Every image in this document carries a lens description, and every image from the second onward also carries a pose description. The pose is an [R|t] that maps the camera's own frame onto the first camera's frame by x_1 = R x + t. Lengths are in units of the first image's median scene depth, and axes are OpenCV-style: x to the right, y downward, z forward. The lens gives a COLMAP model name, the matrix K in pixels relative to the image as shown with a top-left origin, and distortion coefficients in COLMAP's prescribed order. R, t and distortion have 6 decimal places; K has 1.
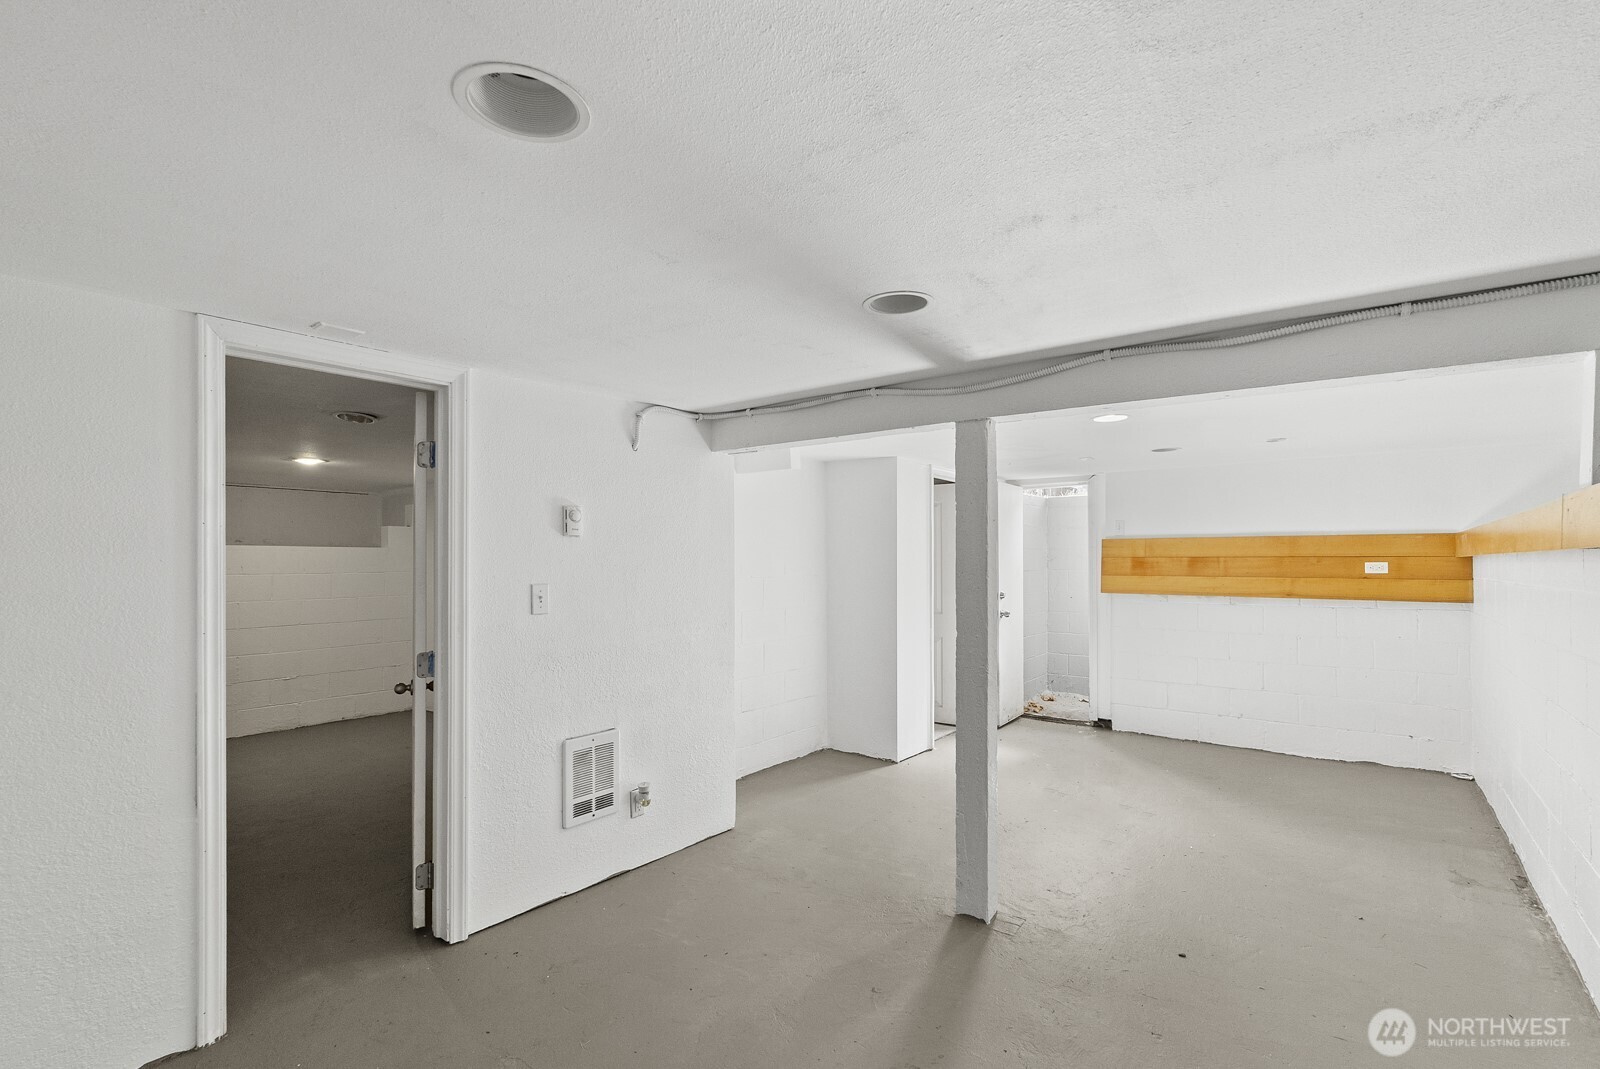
lens RADIAL K [[717.7, 0, 783.7], [0, 717.7, 564.5], [0, 0, 1]] dist [-0.002332, -0.000211]
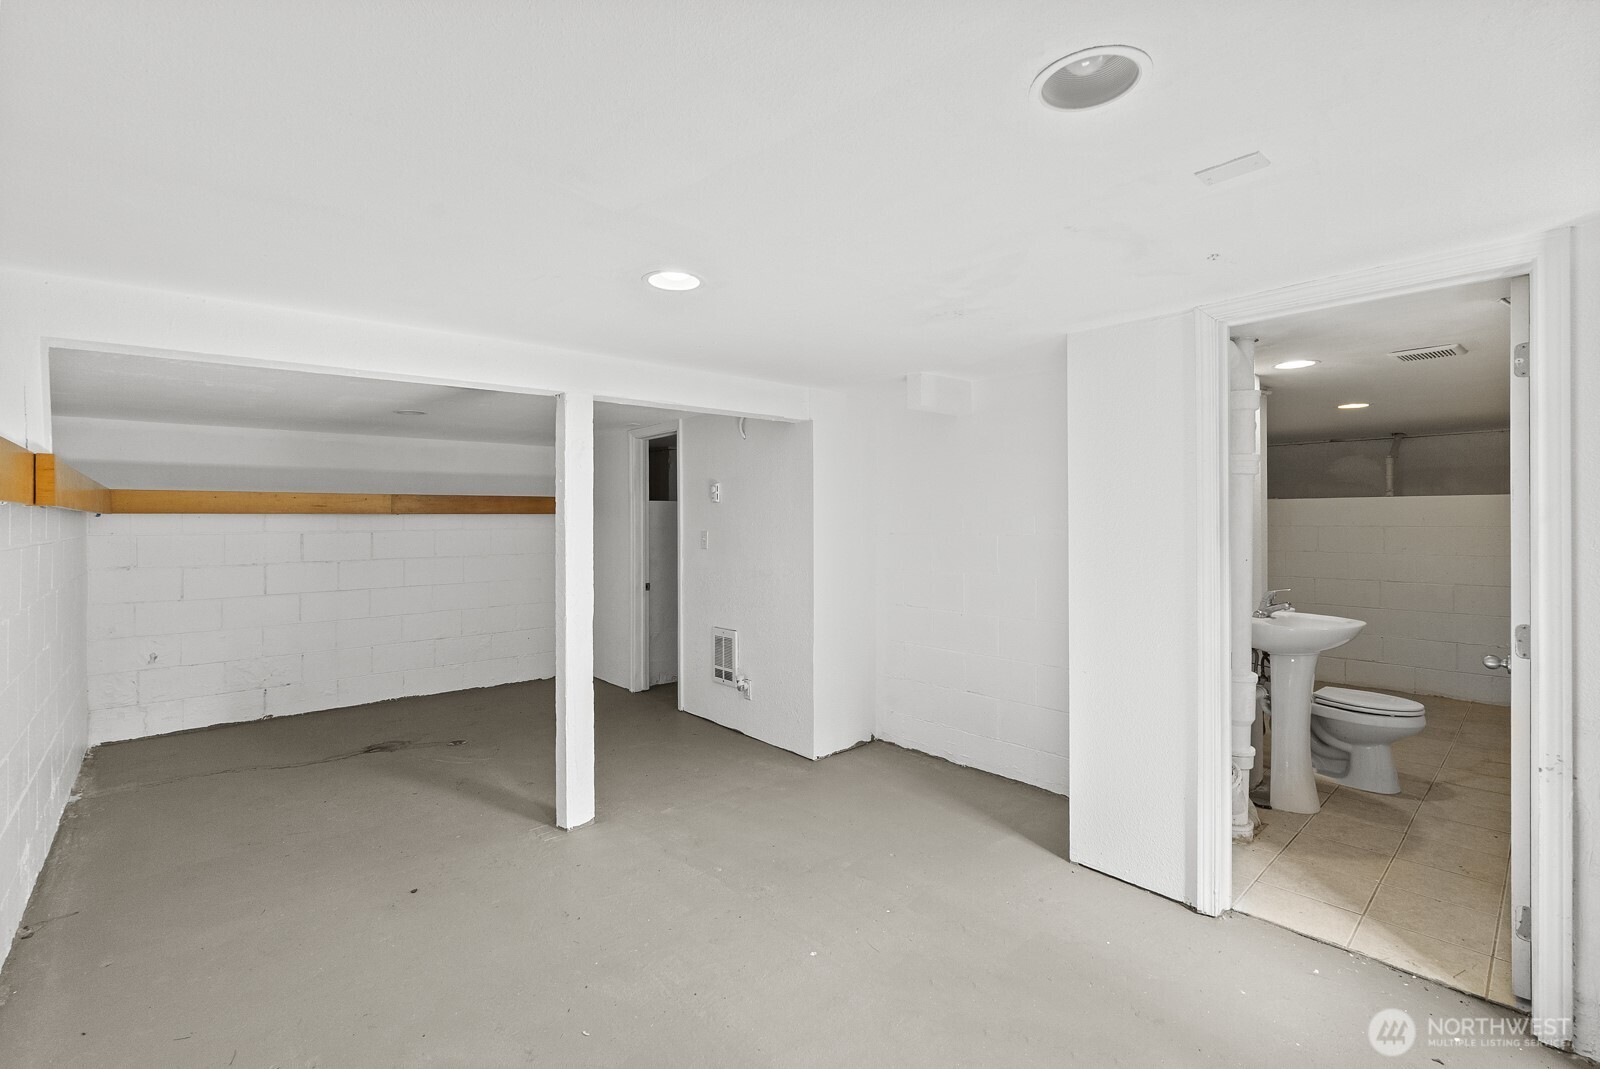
lens RADIAL K [[715.5, 0, 796.8], [0, 715.5, 514.6], [0, 0, 1]] dist [-0.003349, 0.000079]
pose [[-0.179700, -0.008431, -0.983685, 1.218112], [0.007787, 0.999920, -0.009992, 0.005176], [0.983691, -0.009455, -0.179620, 1.420819]]
